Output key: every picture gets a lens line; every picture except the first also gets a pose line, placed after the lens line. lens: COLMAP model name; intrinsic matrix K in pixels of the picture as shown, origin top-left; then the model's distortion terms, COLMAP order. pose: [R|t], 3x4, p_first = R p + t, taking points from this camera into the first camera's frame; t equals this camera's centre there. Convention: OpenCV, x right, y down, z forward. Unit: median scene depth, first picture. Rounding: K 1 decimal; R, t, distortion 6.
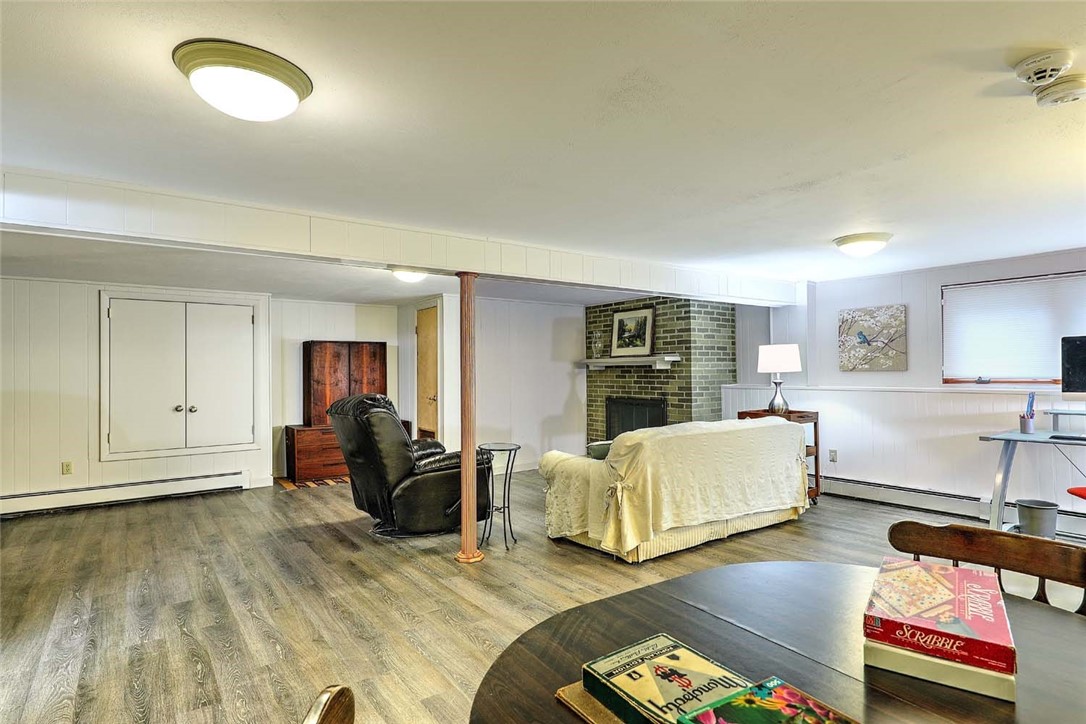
lens RADIAL K [[575.7, 0, 544.8], [0, 575.7, 364.3], [0, 0, 1]] dist [0.015205, -0.001975]
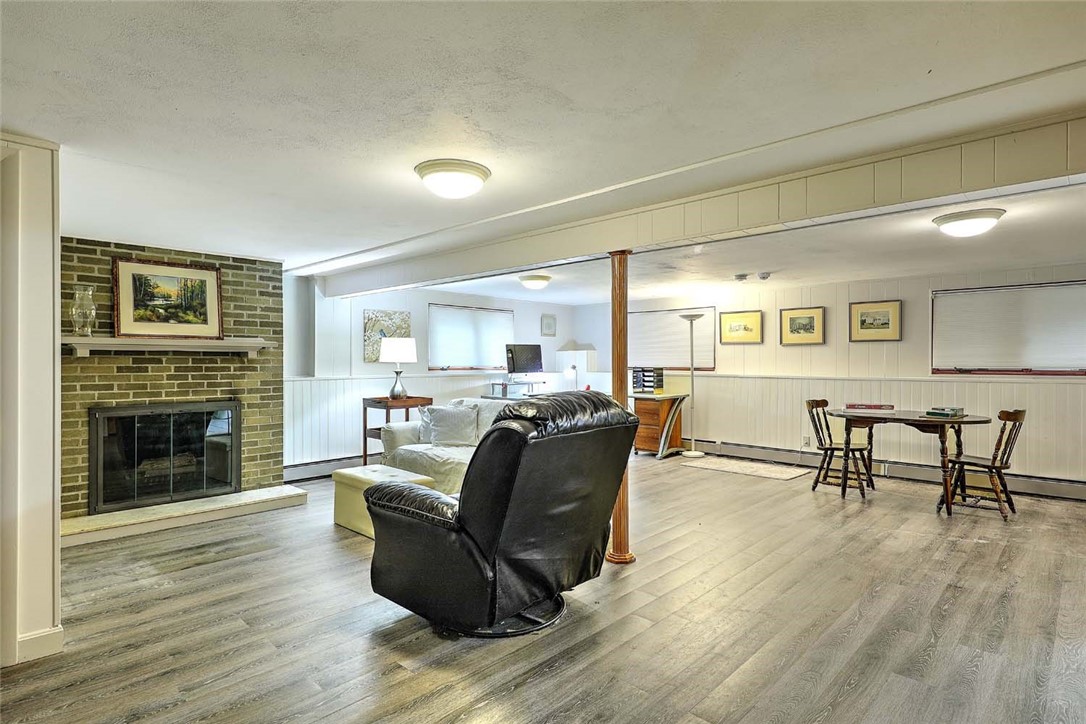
lens RADIAL K [[575.7, 0, 543.1], [0, 575.7, 363.8], [0, 0, 1]] dist [0.015205, -0.001975]
pose [[-0.189972, 0.004507, 0.981779, -0.606527], [-0.011285, 0.999913, -0.006774, 0.016969], [-0.981725, -0.012366, -0.189905, 0.770840]]
